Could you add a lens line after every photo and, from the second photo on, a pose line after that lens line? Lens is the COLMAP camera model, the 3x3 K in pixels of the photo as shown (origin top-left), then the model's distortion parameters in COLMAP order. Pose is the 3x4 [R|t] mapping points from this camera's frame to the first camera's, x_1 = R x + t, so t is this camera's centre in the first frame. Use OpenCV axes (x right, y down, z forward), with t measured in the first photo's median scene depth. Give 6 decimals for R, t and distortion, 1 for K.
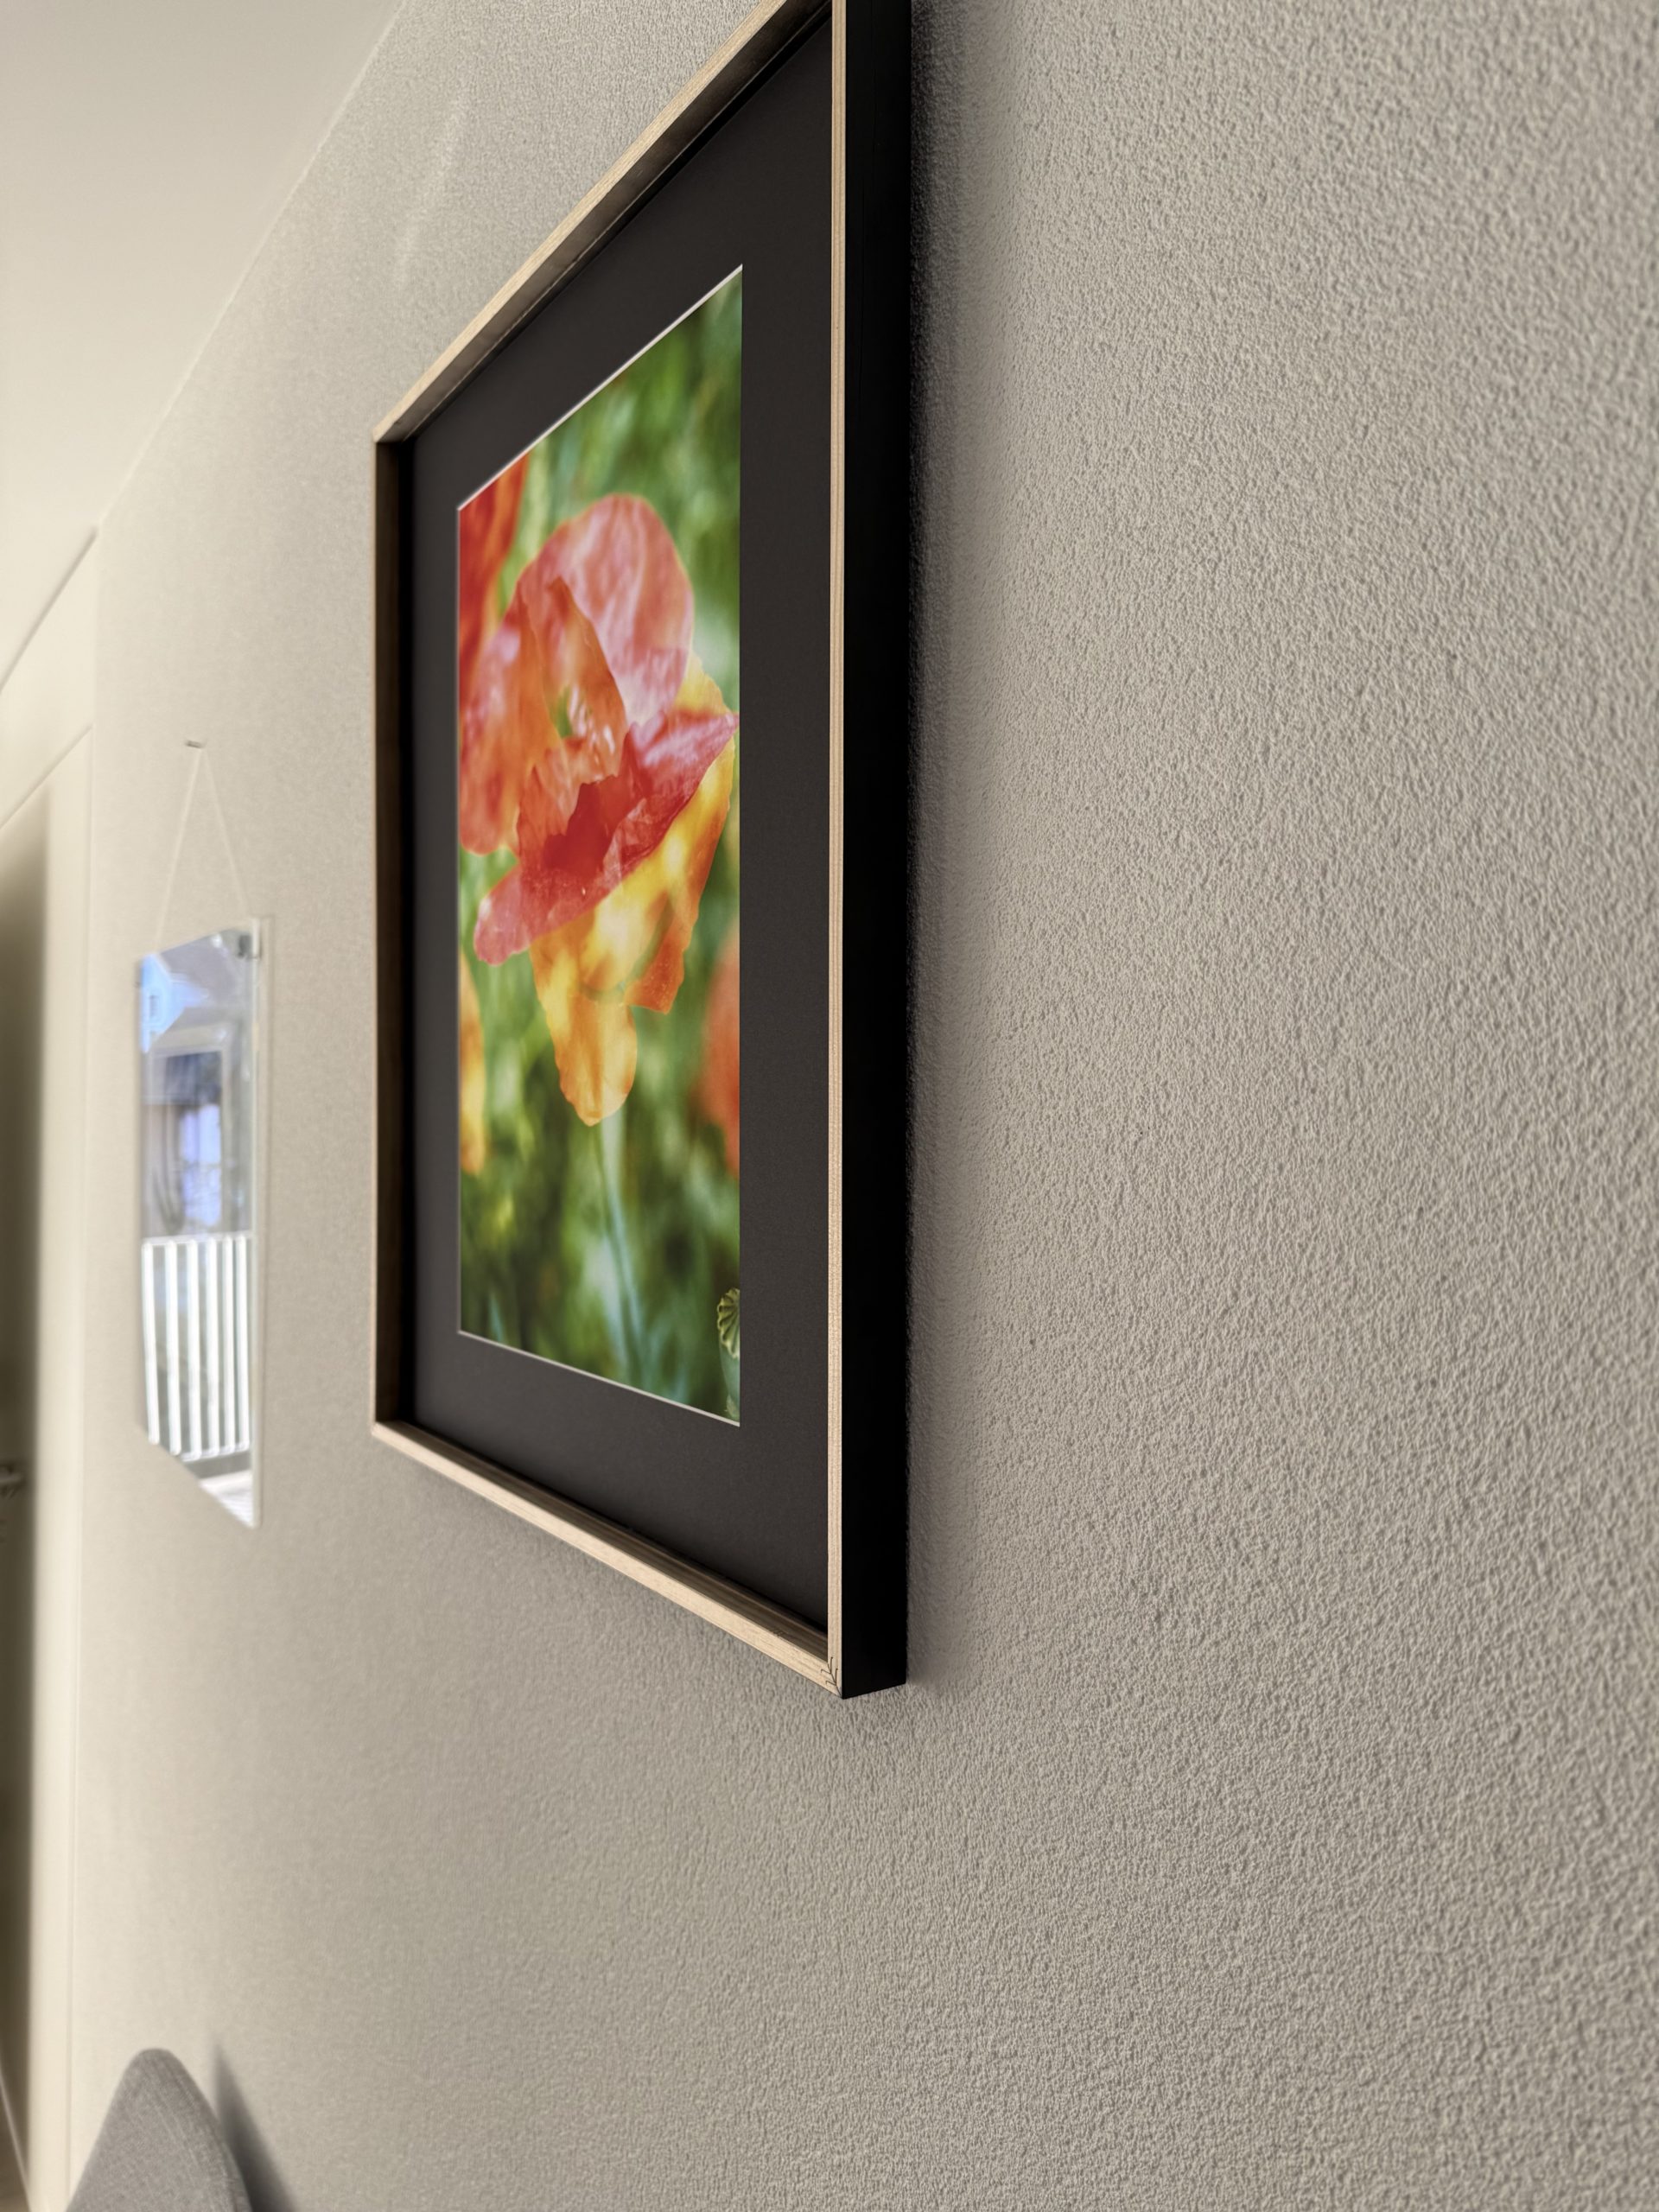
lens RADIAL K [[1594.4, 0, 784.0], [0, 1594.4, 1109.6], [0, 0, 1]] dist [0.132994, -0.274328]
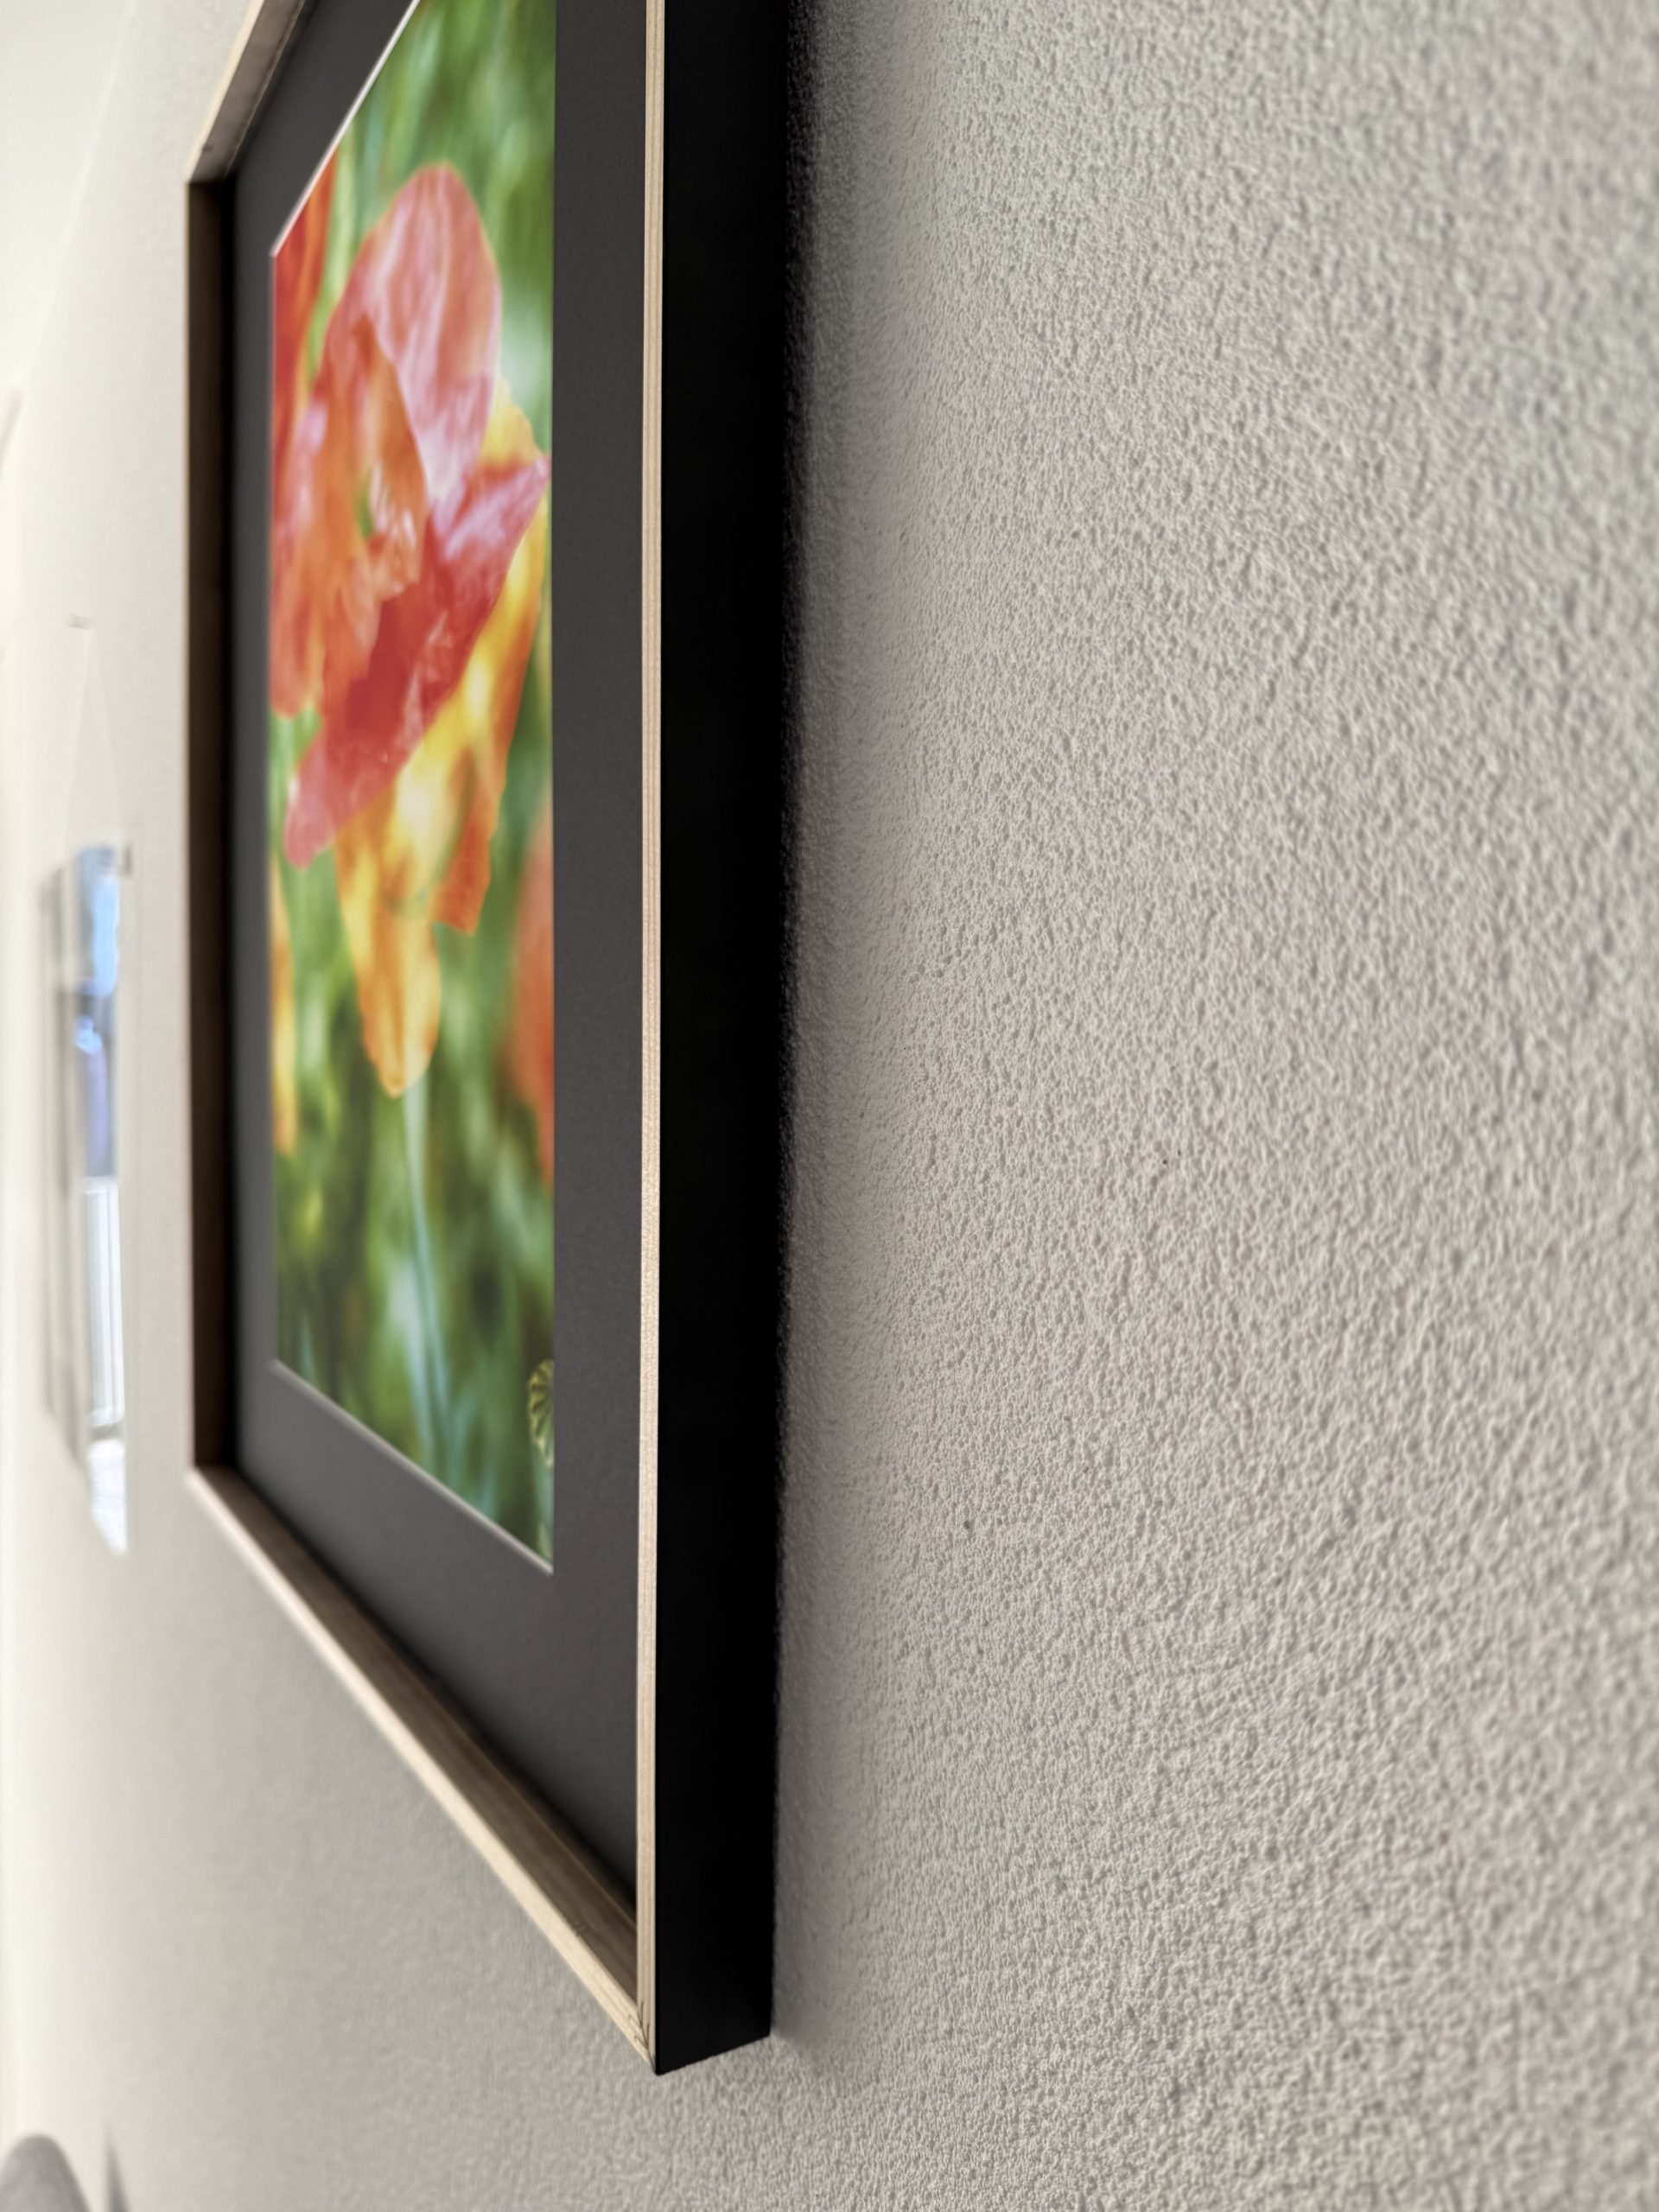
lens RADIAL K [[1588.2, 0, 862.8], [0, 1588.2, 1109.3], [0, 0, 1]] dist [-0.002155, -0.047251]
pose [[0.999908, 0.007866, 0.011091, 0.085657], [-0.008290, 0.999214, 0.038771, -0.014851], [-0.010777, -0.038860, 0.999187, 0.354502]]
